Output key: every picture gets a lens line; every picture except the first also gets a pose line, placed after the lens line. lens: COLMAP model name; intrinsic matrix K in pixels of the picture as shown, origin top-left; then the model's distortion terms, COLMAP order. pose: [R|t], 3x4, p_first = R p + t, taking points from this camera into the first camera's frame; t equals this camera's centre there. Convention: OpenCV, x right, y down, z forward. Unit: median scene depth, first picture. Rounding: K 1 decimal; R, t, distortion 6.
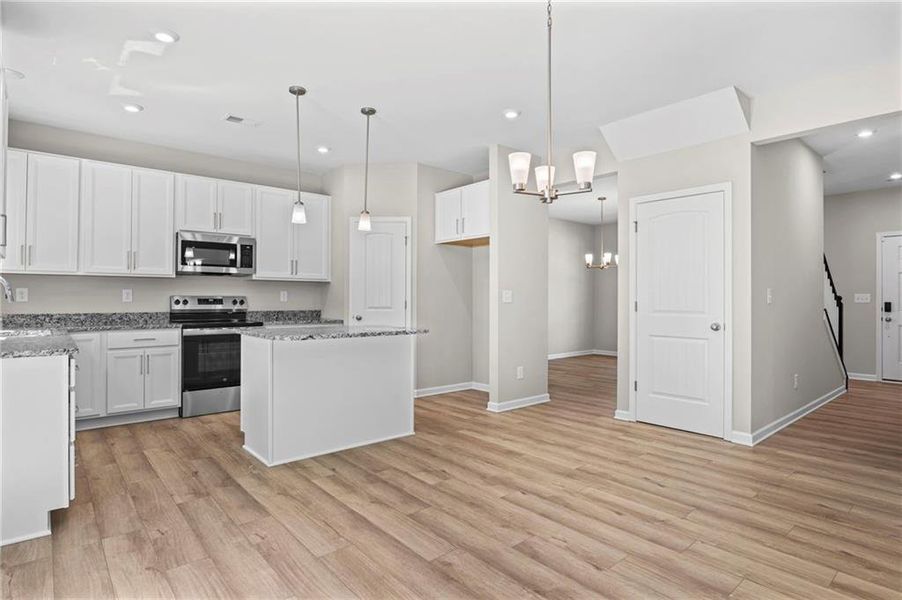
lens RADIAL K [[461.7, 0, 453.5], [0, 461.7, 297.4], [0, 0, 1]] dist [-0.014005, -0.001003]
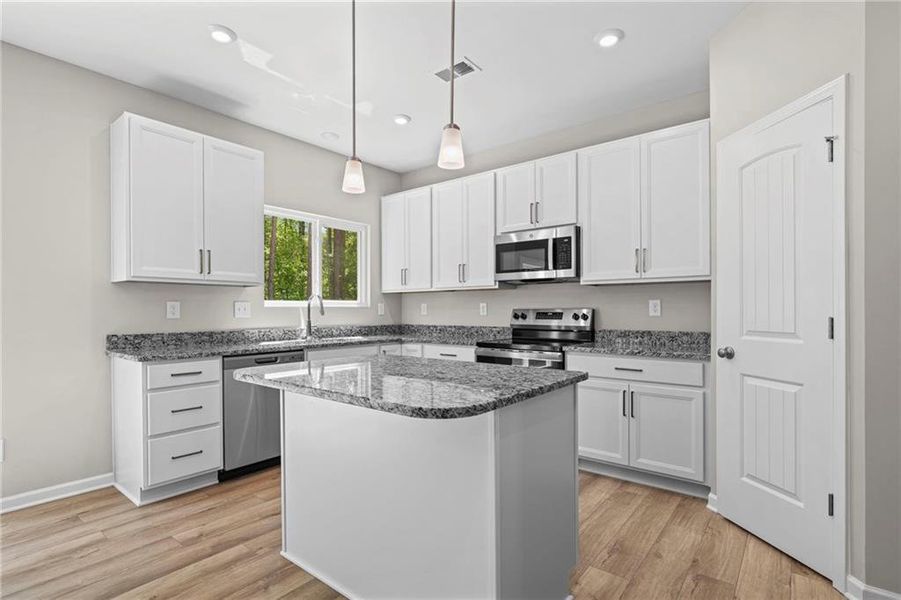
lens RADIAL K [[428.2, 0, 473.4], [0, 428.2, 317.0], [0, 0, 1]] dist [-0.013812, 0.000689]
pose [[0.203350, 0.011384, -0.979040, 0.193842], [0.005844, 0.999900, 0.012840, 0.000880], [0.979089, -0.008333, 0.203263, 0.788123]]
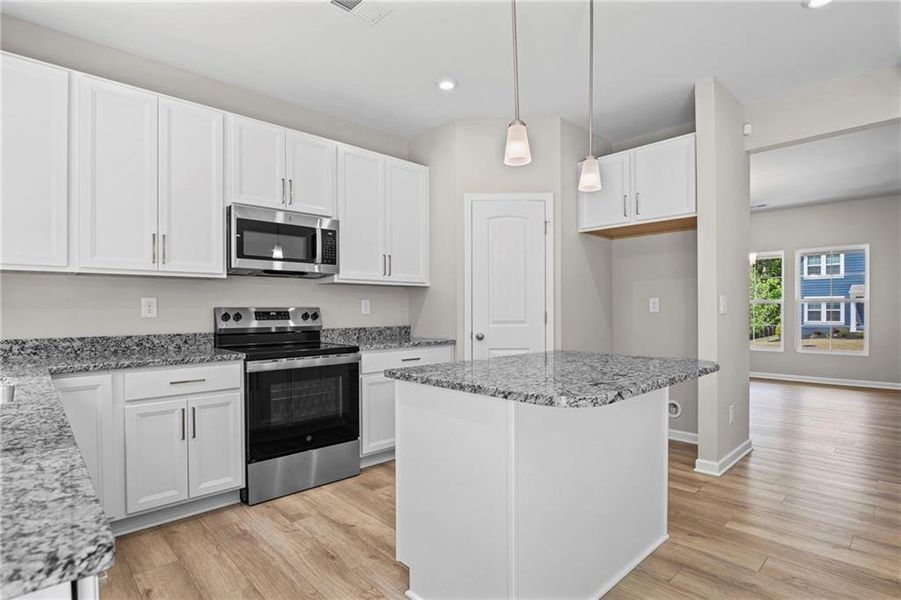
lens RADIAL K [[461.2, 0, 464.4], [0, 461.2, 312.1], [0, 0, 1]] dist [-0.014005, -0.001003]
pose [[0.998994, -0.008092, 0.044103, -0.307849], [0.007633, 0.999915, 0.010572, -0.001063], [-0.044185, -0.010225, 0.998971, 0.354994]]
